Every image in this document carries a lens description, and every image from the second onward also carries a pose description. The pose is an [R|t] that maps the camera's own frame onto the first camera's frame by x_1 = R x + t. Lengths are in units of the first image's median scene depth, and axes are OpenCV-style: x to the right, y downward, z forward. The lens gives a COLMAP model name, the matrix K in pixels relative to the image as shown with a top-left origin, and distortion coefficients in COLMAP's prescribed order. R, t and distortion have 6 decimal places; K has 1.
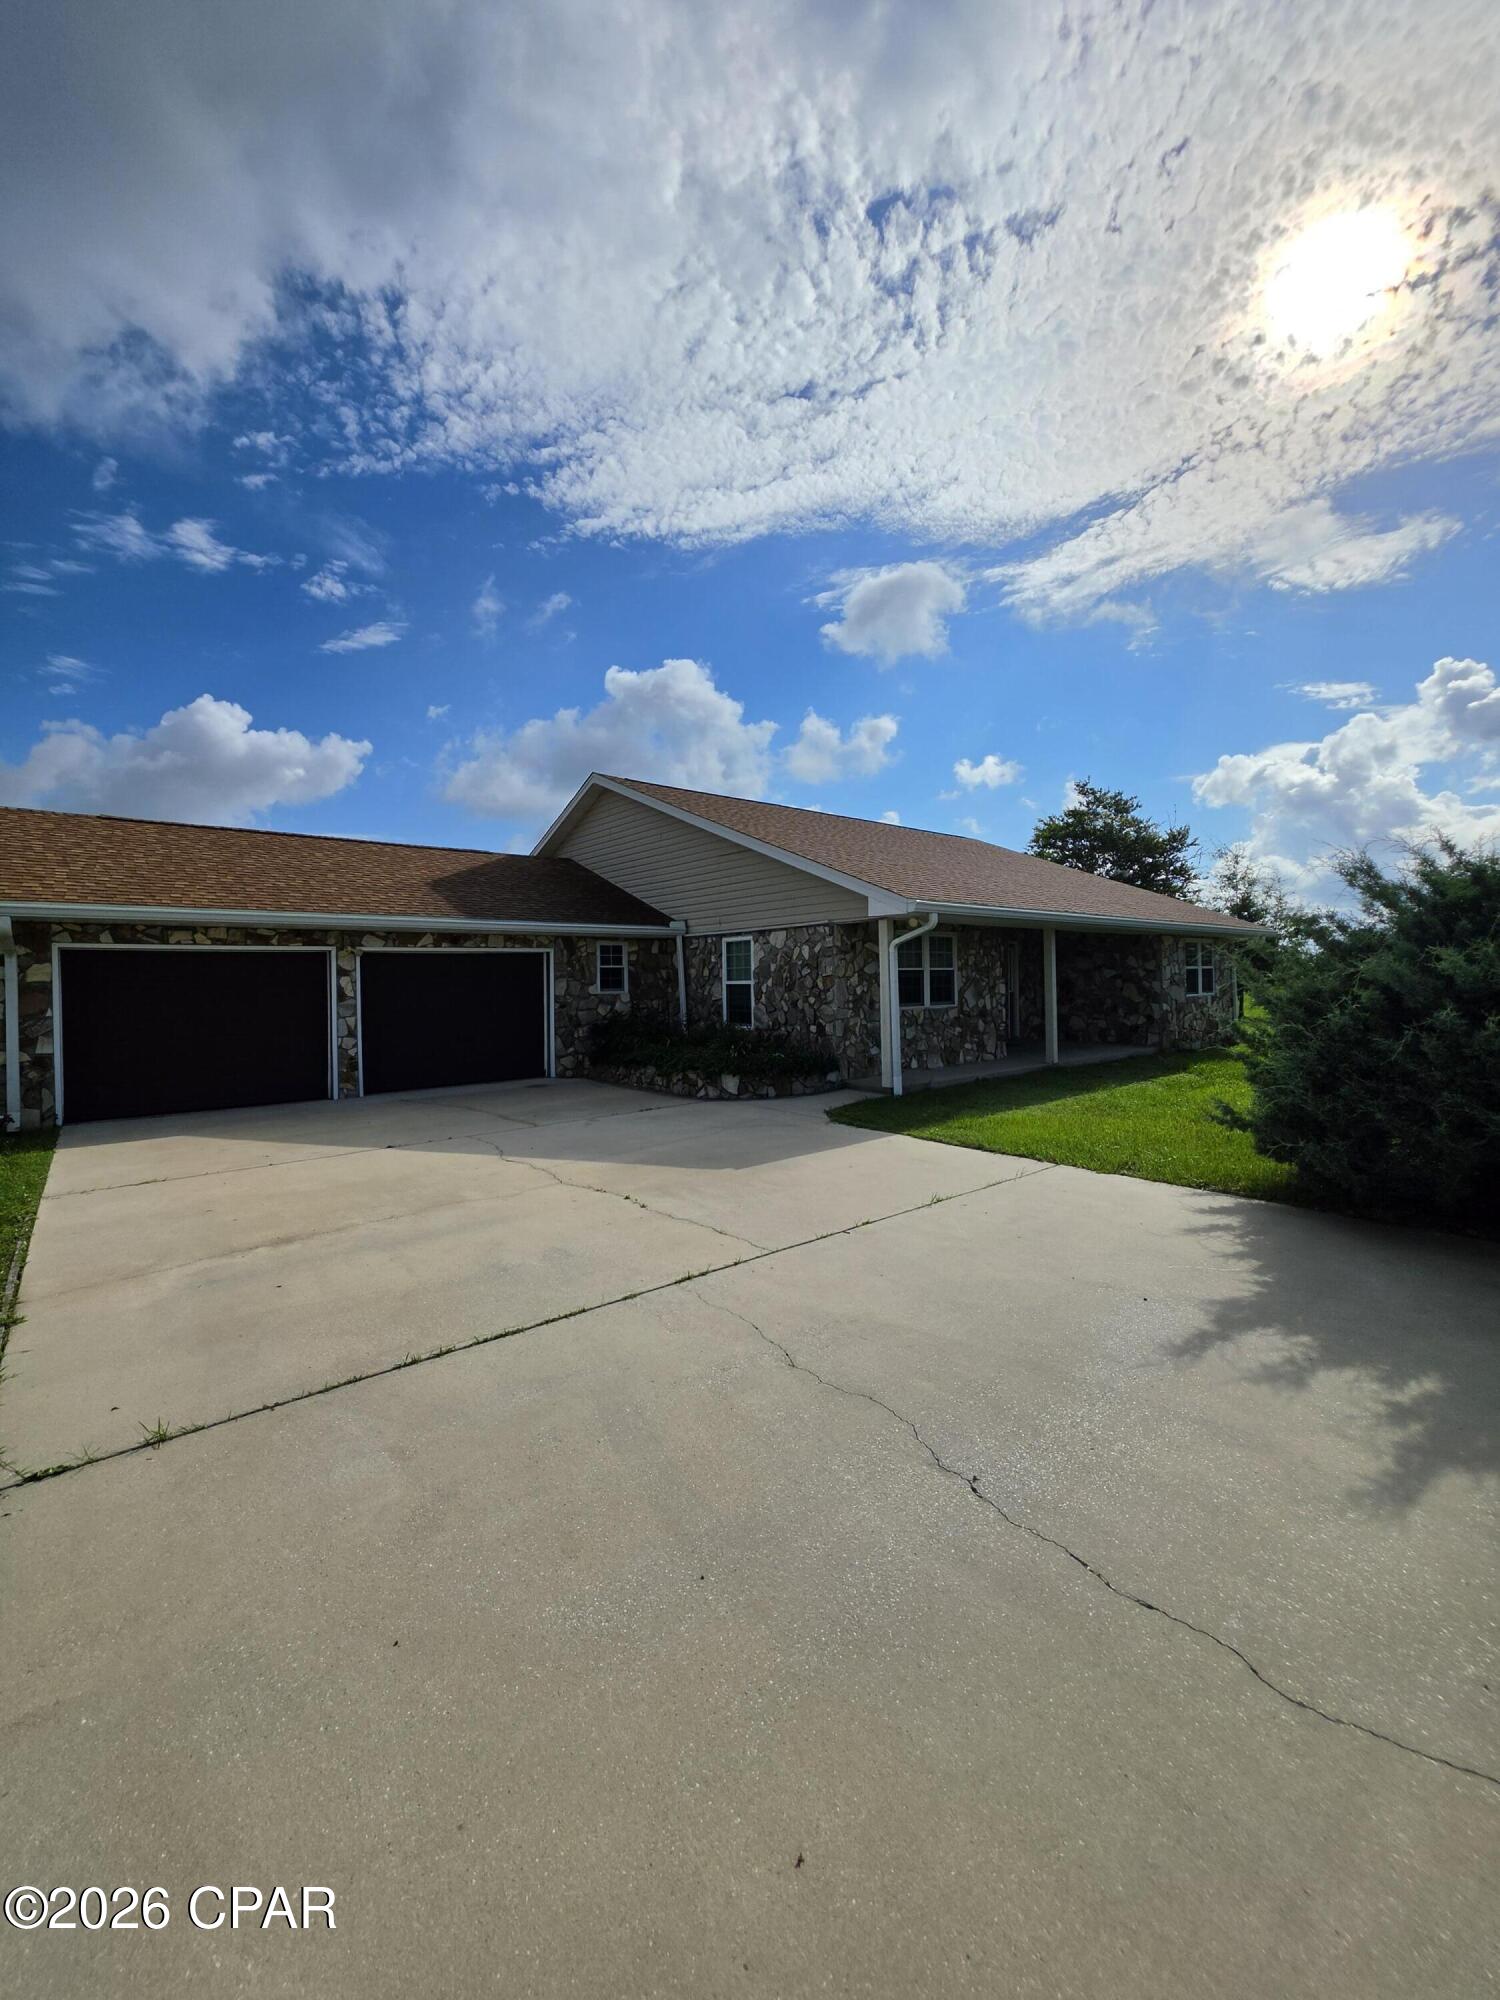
lens RADIAL K [[807.7, 0, 750.6], [0, 807.7, 996.7], [0, 0, 1]] dist [0.002943, 0.001019]
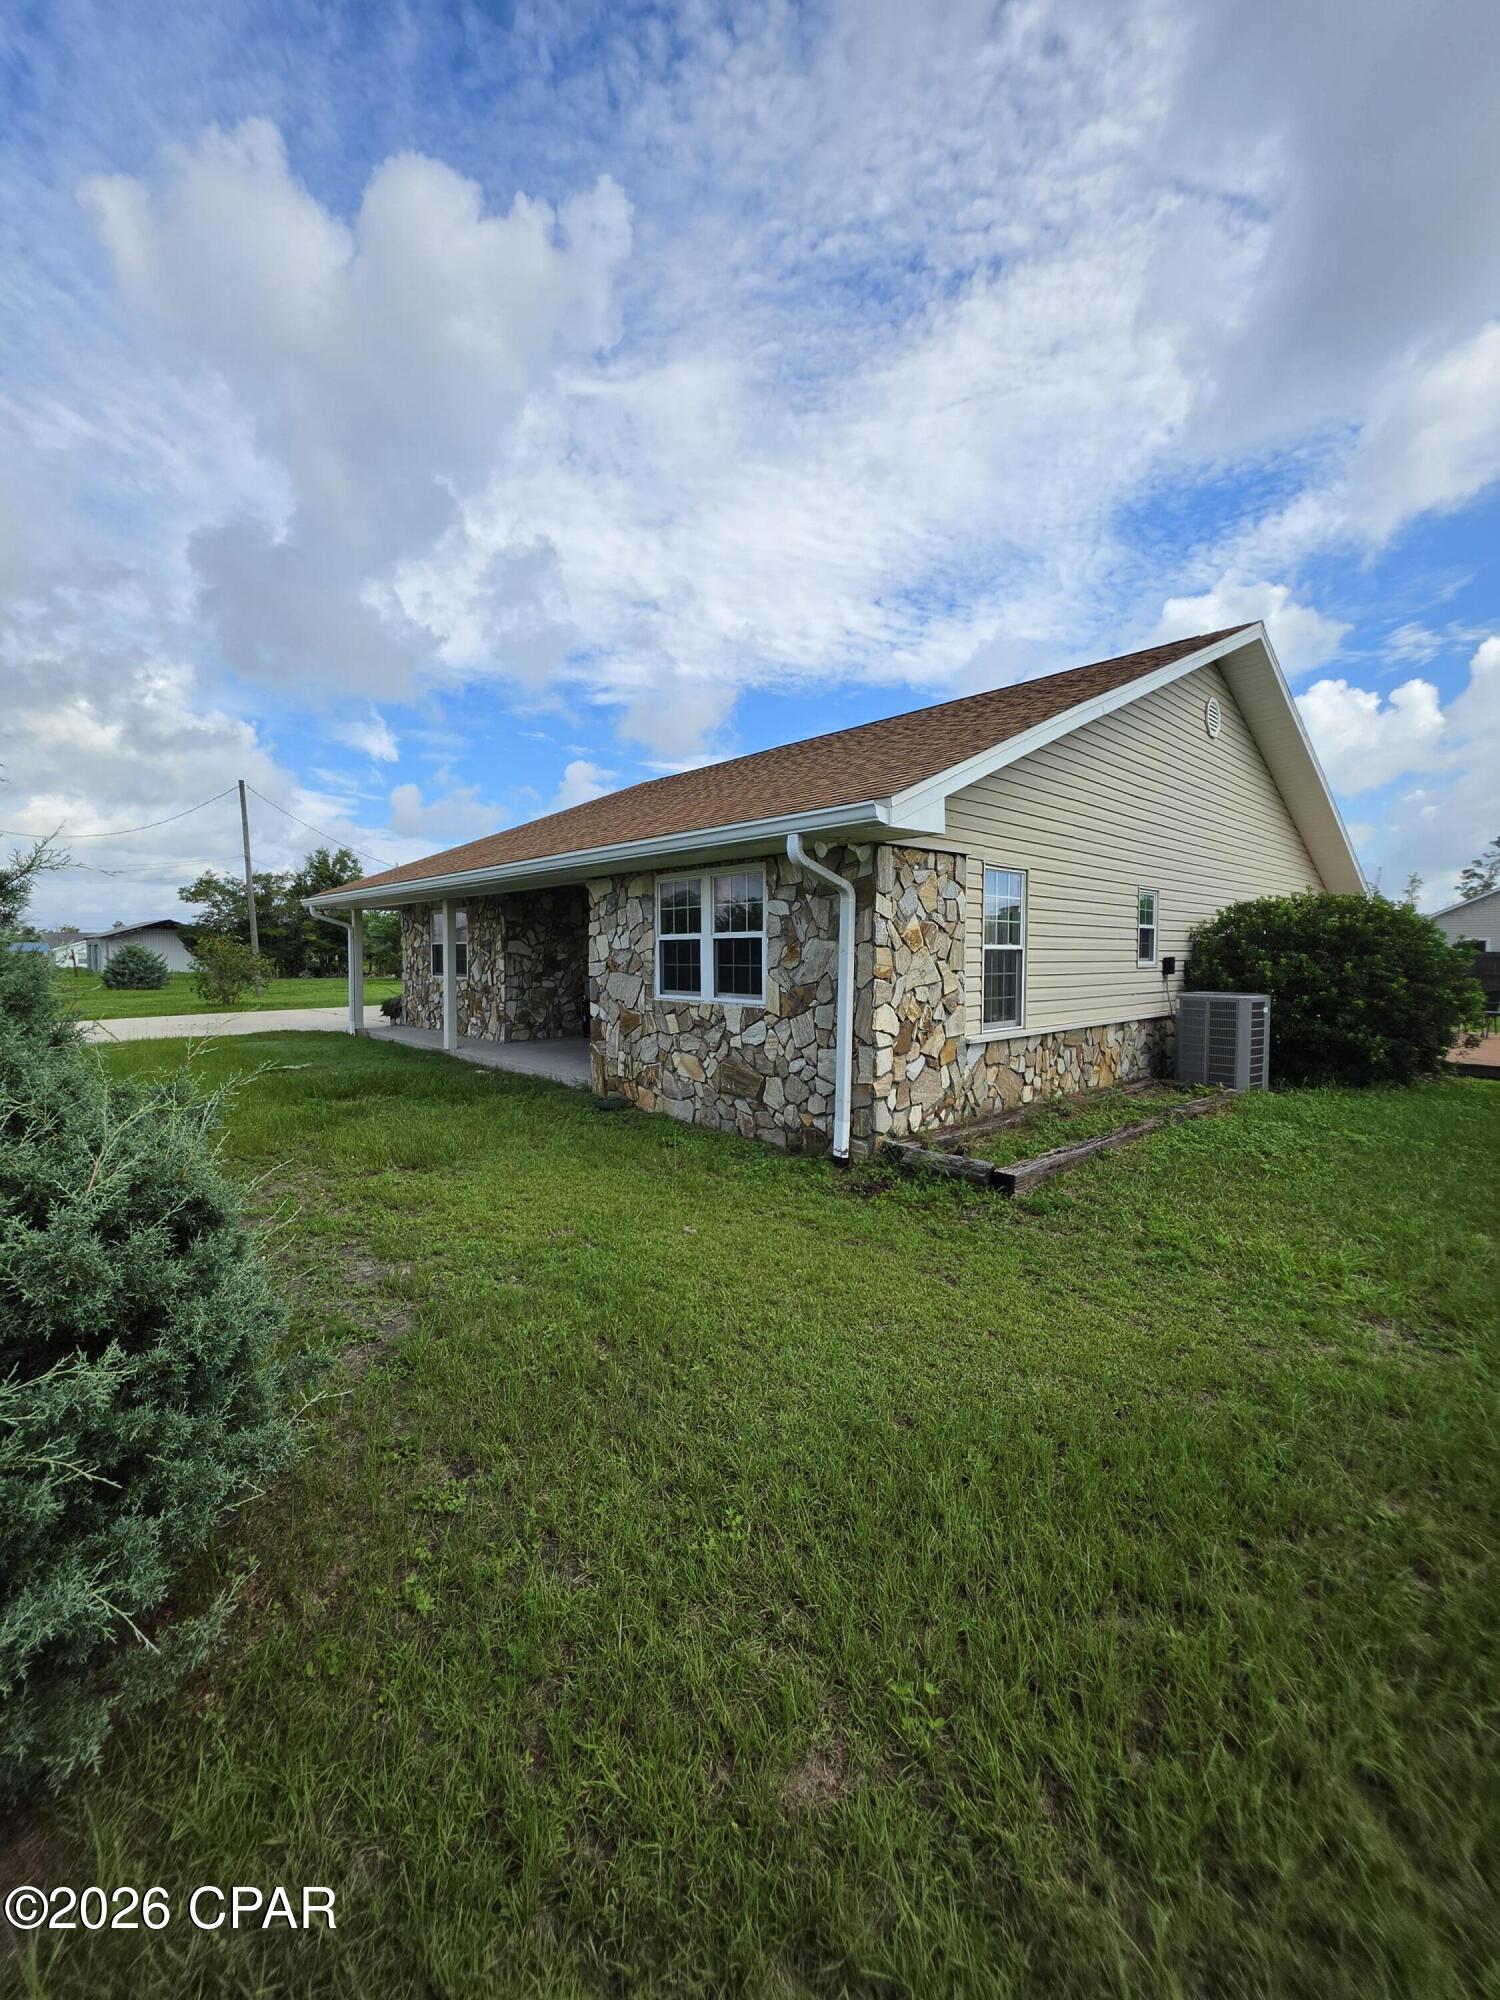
lens RADIAL K [[807.7, 0, 750.3], [0, 807.7, 997.7], [0, 0, 1]] dist [0.002943, 0.001019]
pose [[0.025456, 0.078151, -0.996616, 1.211693], [-0.010710, 0.996904, 0.077900, -0.045934], [0.999619, 0.008691, 0.026214, 1.254319]]
